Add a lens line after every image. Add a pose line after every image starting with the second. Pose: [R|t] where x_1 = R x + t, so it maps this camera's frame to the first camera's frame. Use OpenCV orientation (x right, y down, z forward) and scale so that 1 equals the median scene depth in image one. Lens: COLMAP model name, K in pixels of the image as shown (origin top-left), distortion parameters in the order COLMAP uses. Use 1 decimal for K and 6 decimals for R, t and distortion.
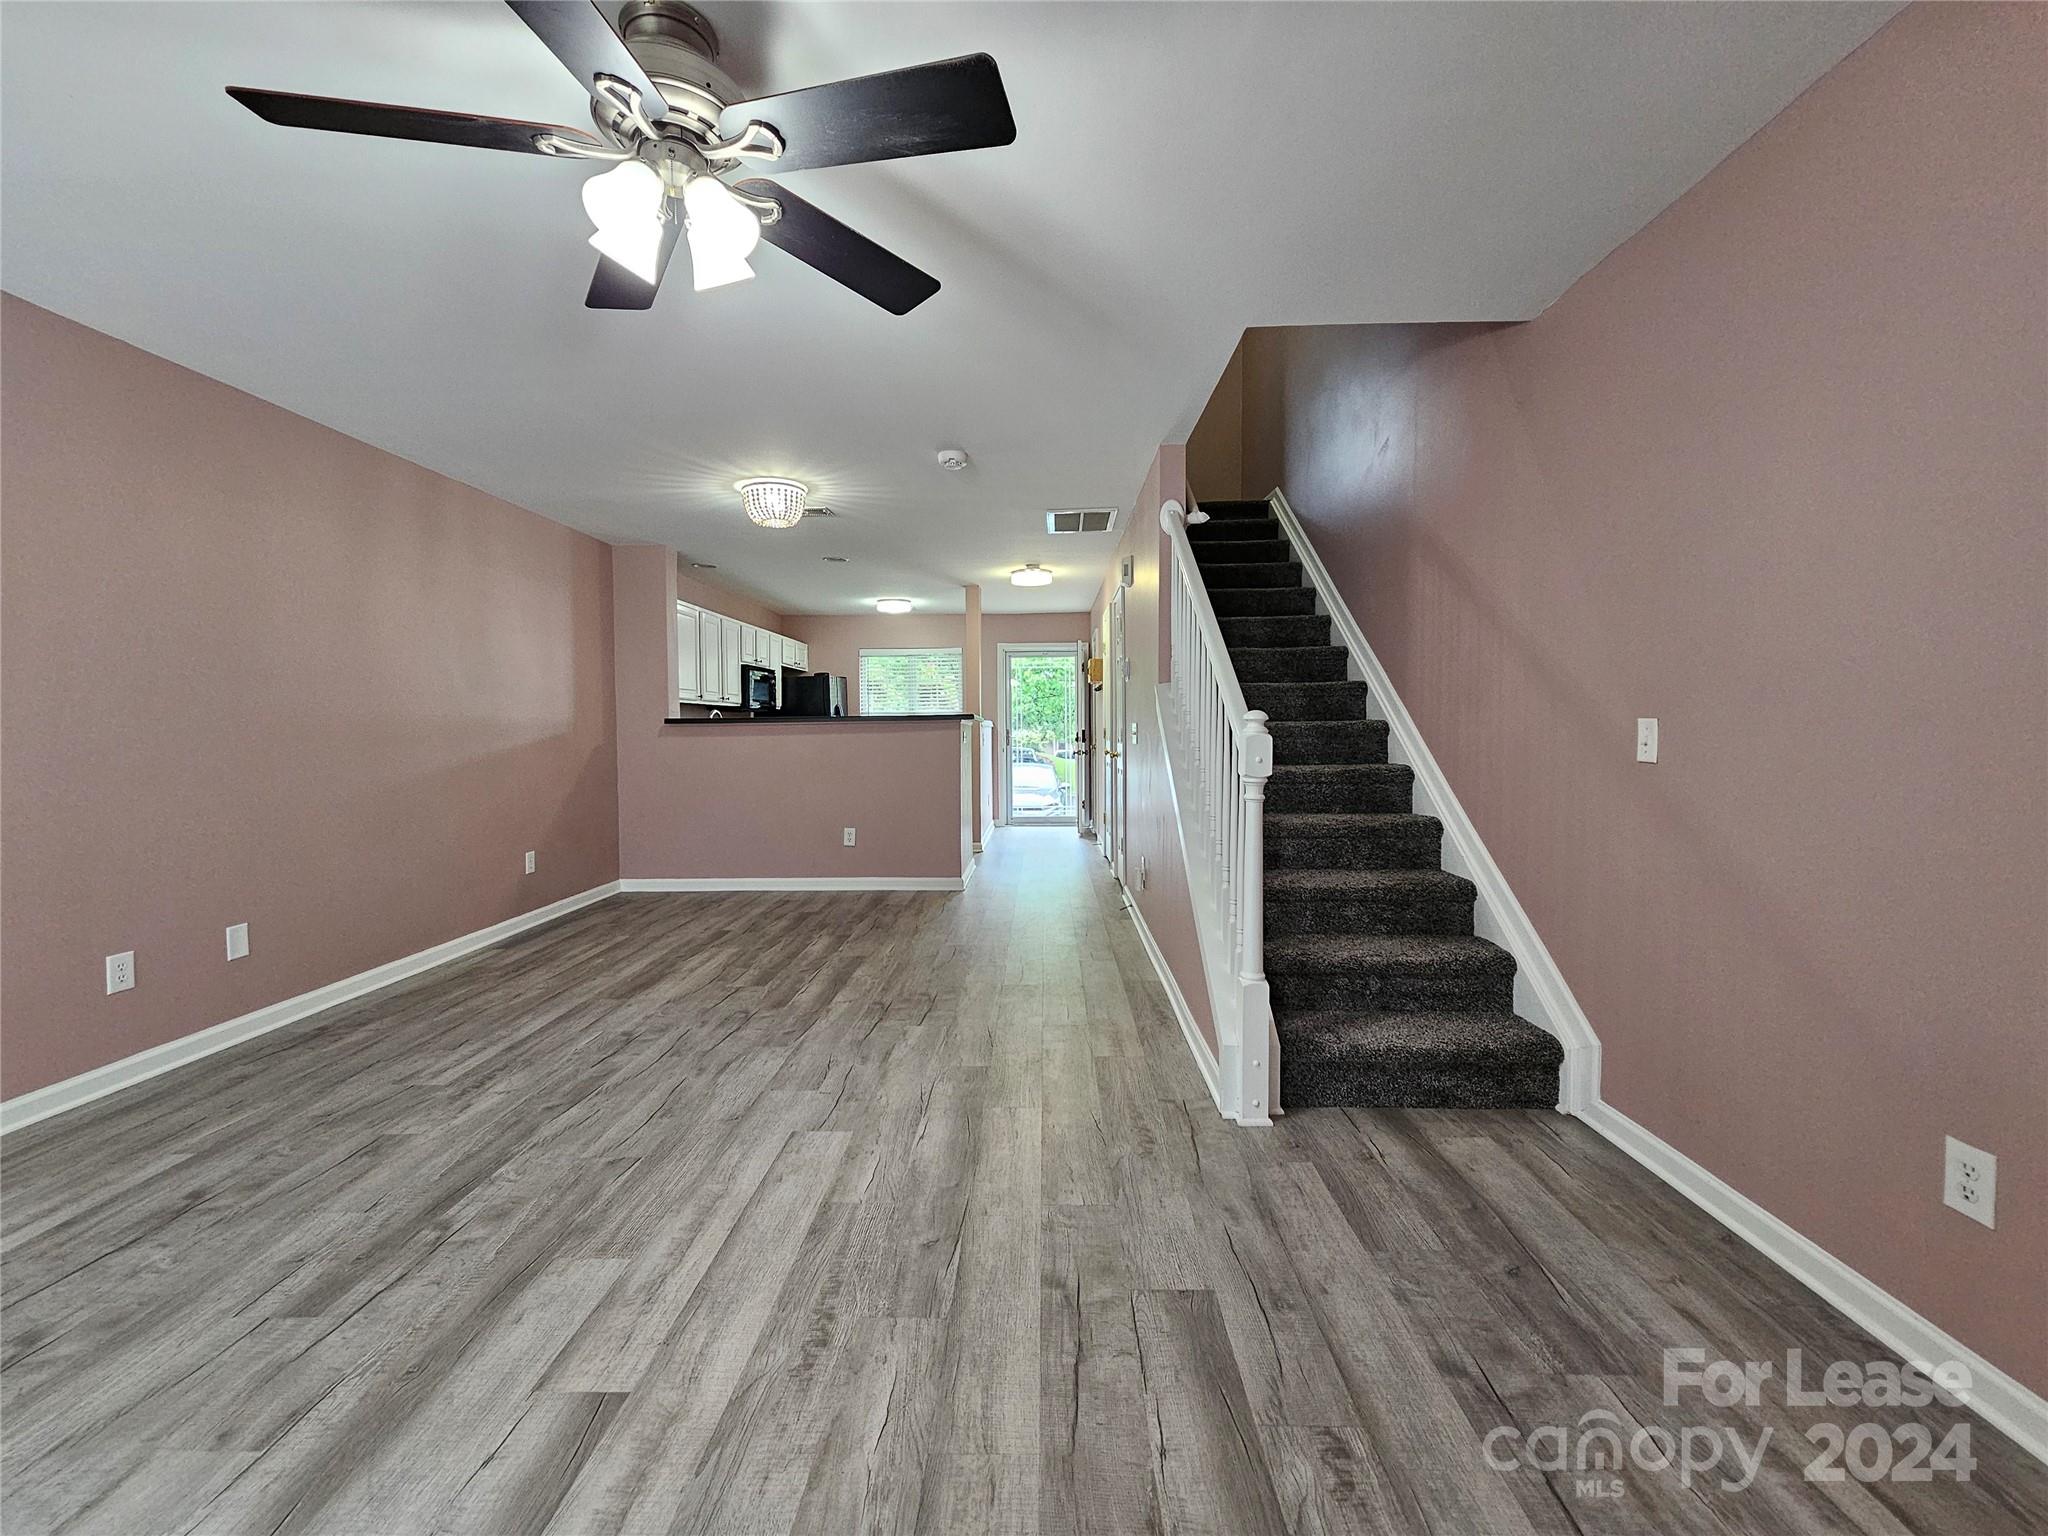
lens RADIAL K [[847.4, 0, 1017.7], [0, 847.4, 747.5], [0, 0, 1]] dist [0.002430, 0.000373]
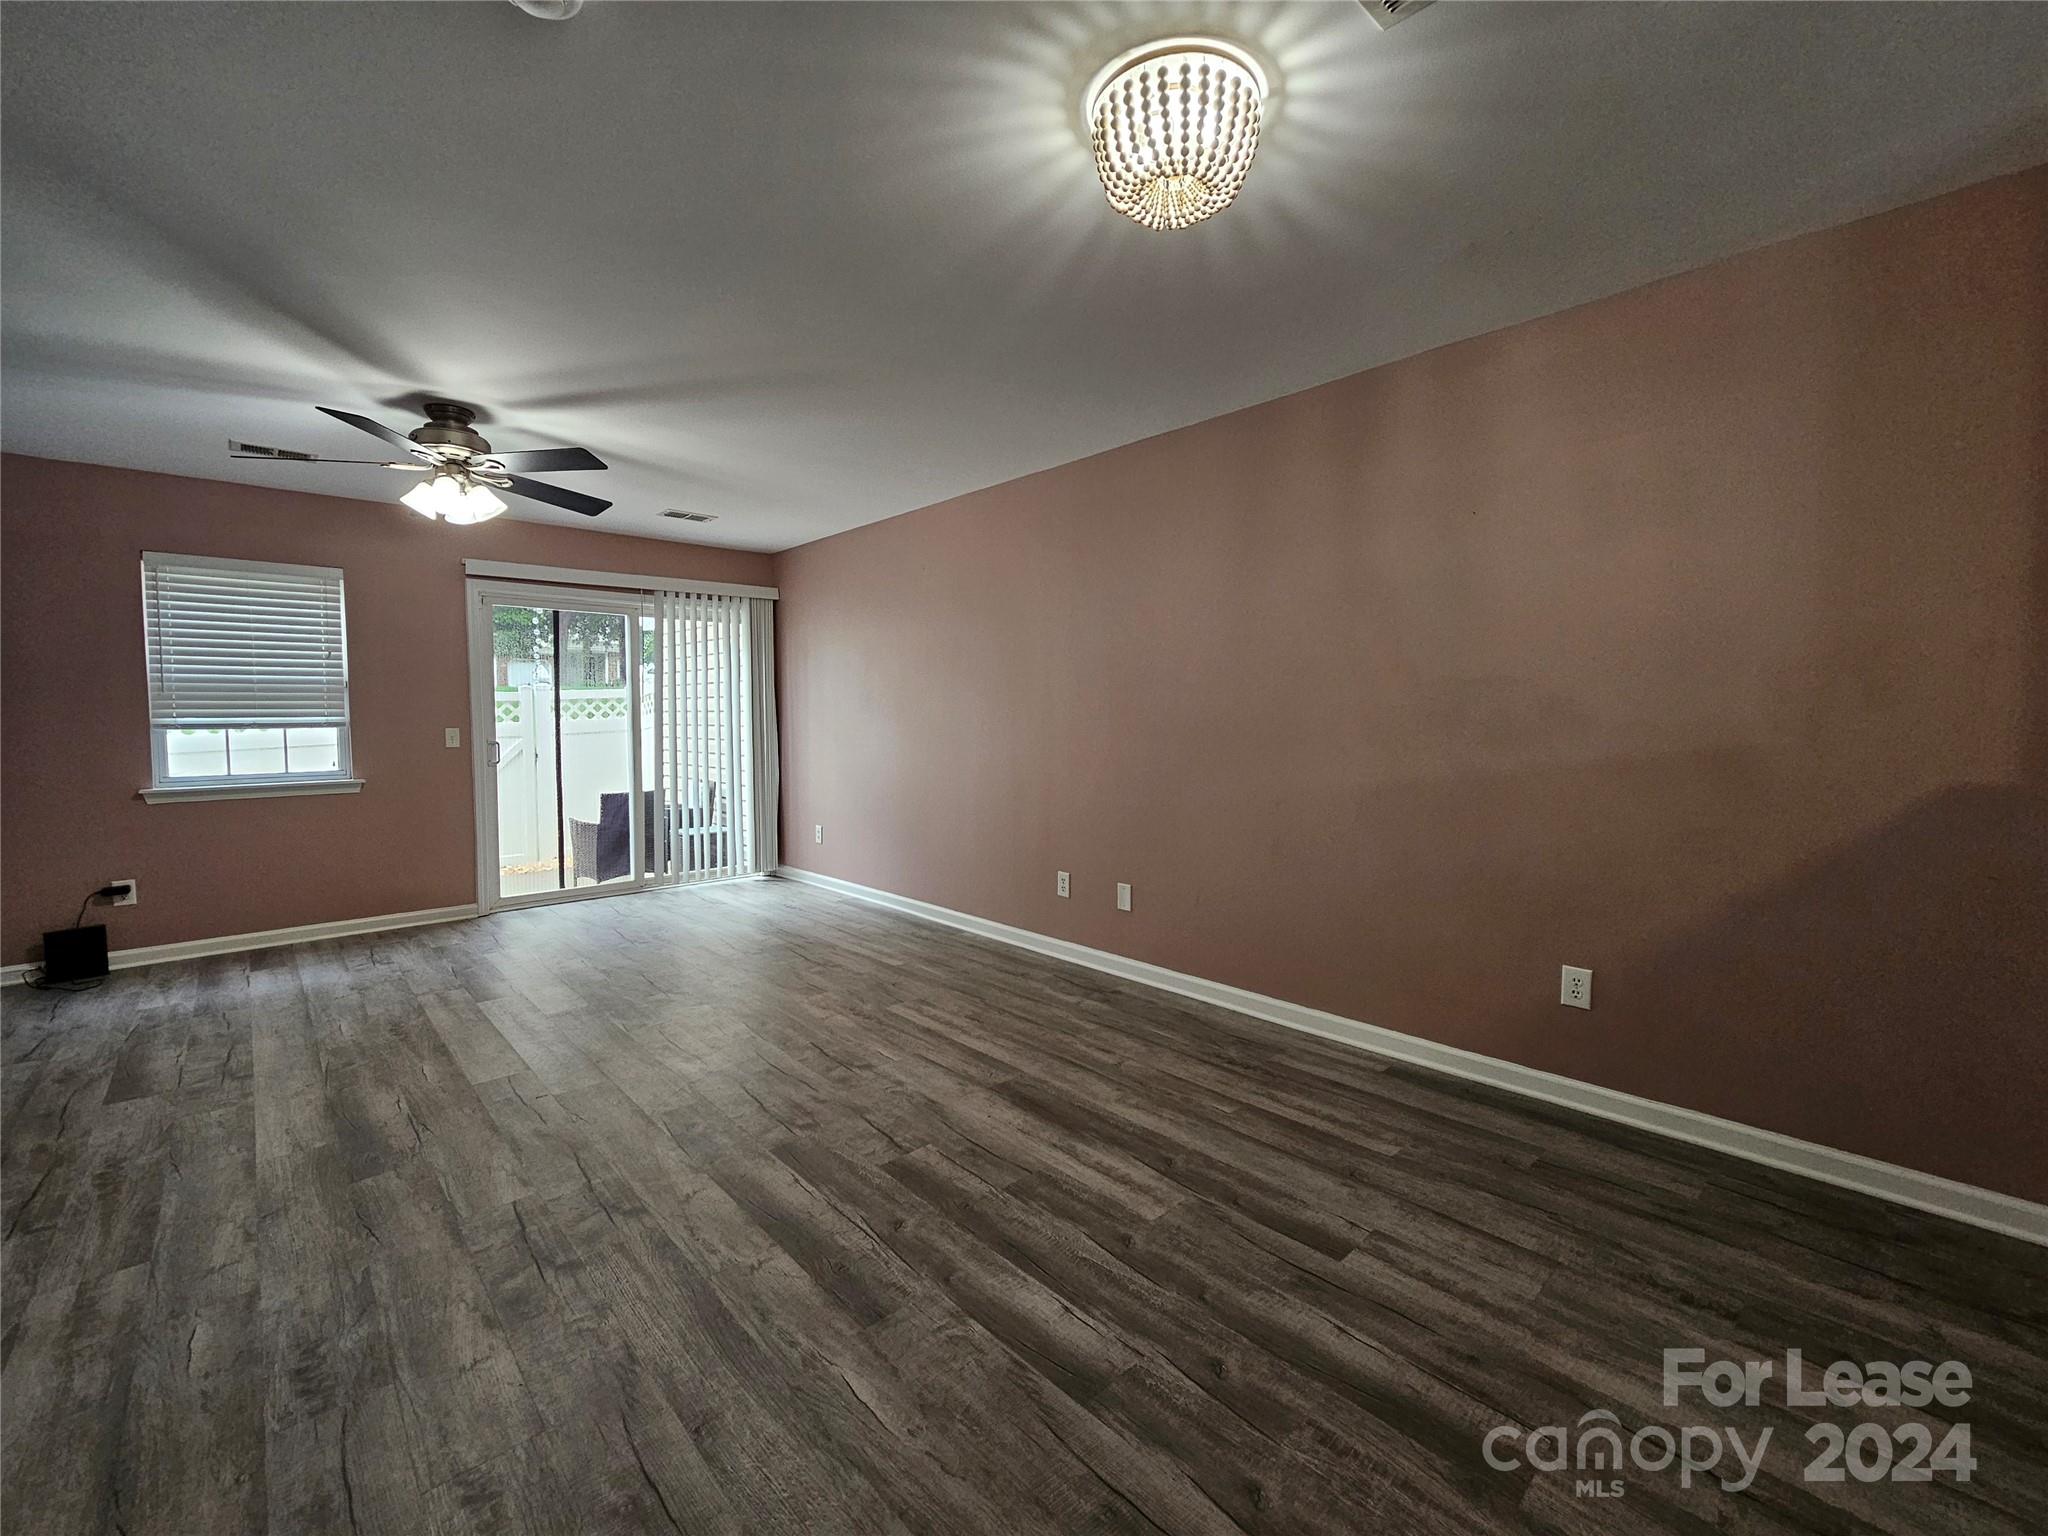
lens RADIAL K [[847.4, 0, 1023.5], [0, 847.4, 754.3], [0, 0, 1]] dist [0.002430, 0.000373]
pose [[-0.713569, 0.046575, -0.699035, 0.055484], [-0.006226, 0.997327, 0.072805, -0.083101], [0.700558, 0.056304, -0.711371, 2.100162]]
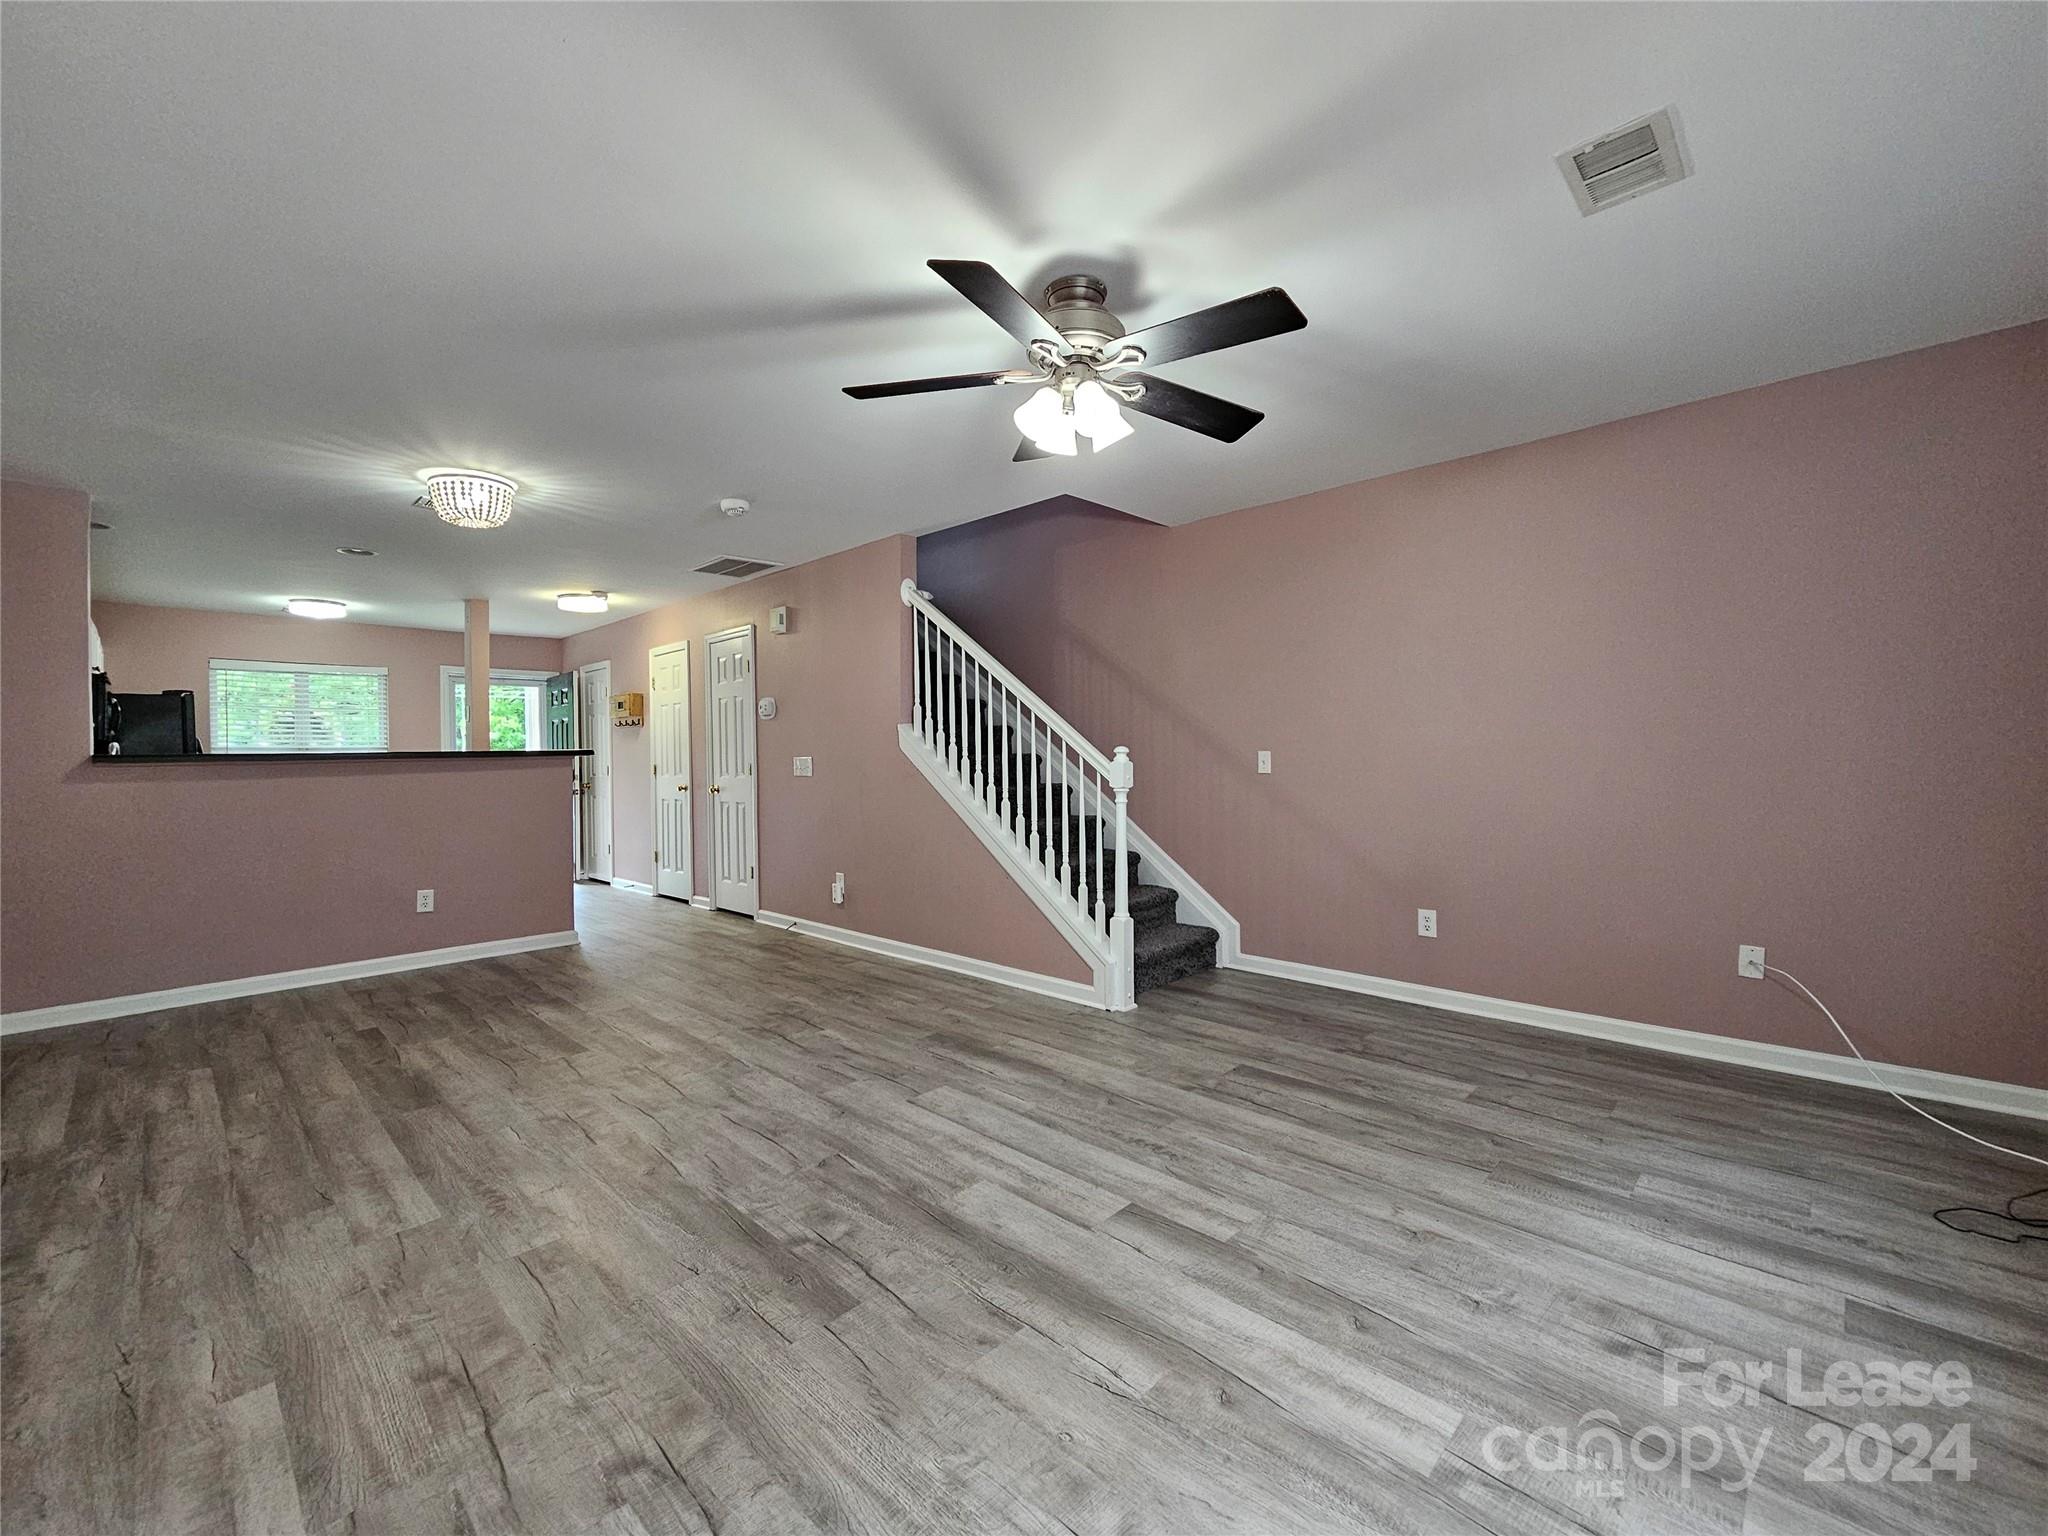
lens RADIAL K [[847.4, 0, 1021.3], [0, 847.4, 756.3], [0, 0, 1]] dist [0.002430, 0.000373]
pose [[0.676227, -0.002671, 0.736688, -0.918927], [0.028716, 0.999329, -0.022736, 0.004915], [-0.736133, 0.036530, 0.675850, 0.061550]]
